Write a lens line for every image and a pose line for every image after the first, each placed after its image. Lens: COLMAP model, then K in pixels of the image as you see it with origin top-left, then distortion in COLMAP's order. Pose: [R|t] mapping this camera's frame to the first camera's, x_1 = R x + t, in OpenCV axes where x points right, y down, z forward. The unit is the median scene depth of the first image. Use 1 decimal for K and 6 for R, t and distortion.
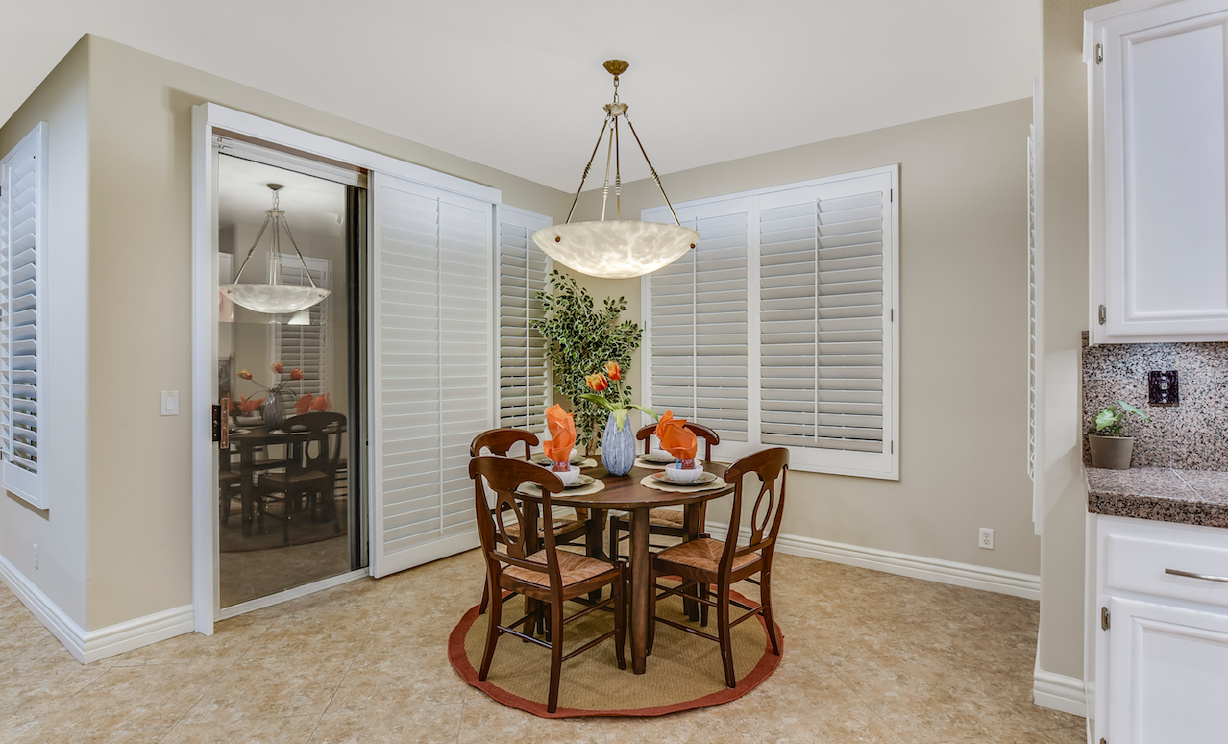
lens RADIAL K [[614.3, 0, 614.0], [0, 614.3, 372.0], [0, 0, 1]] dist [0.003486, 0.000579]
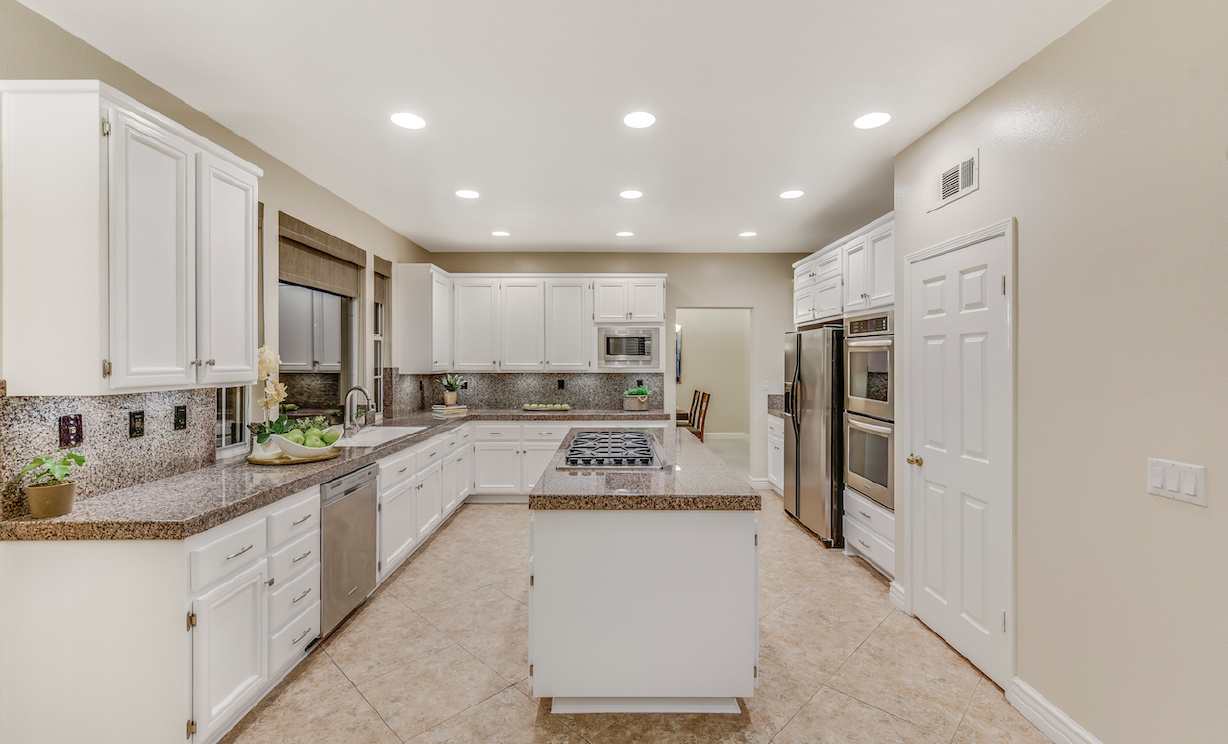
lens RADIAL K [[501.0, 0, 617.3], [0, 501.0, 361.2], [0, 0, 1]] dist [0.000624, 0.000106]
pose [[-0.603558, 0.005327, 0.797301, -0.420770], [0.012630, 0.999916, 0.002880, -0.089777], [-0.797219, 0.011808, -0.603575, 0.750419]]
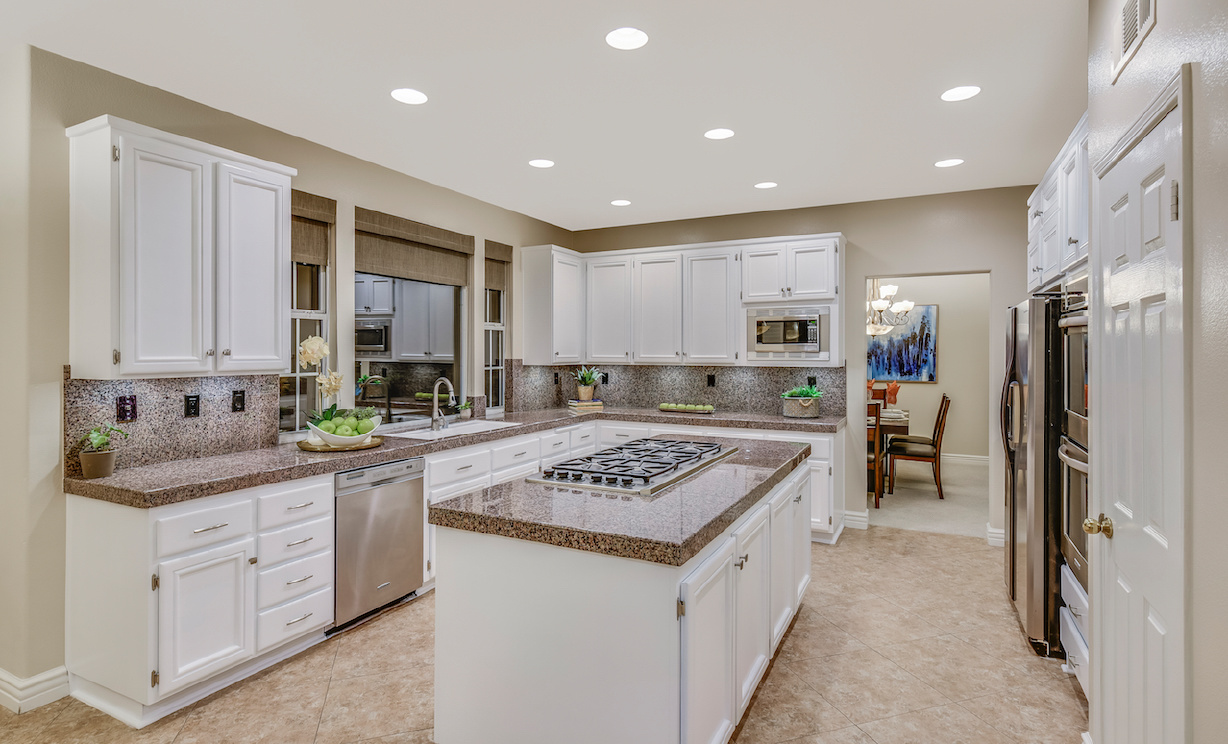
lens RADIAL K [[601.0, 0, 637.9], [0, 601.0, 351.5], [0, 0, 1]] dist [0.002144, -0.000745]
pose [[-0.186996, 0.006586, 0.982339, -0.596853], [0.011543, 0.999923, -0.004506, -0.079570], [-0.982293, 0.010497, -0.187057, 0.150355]]
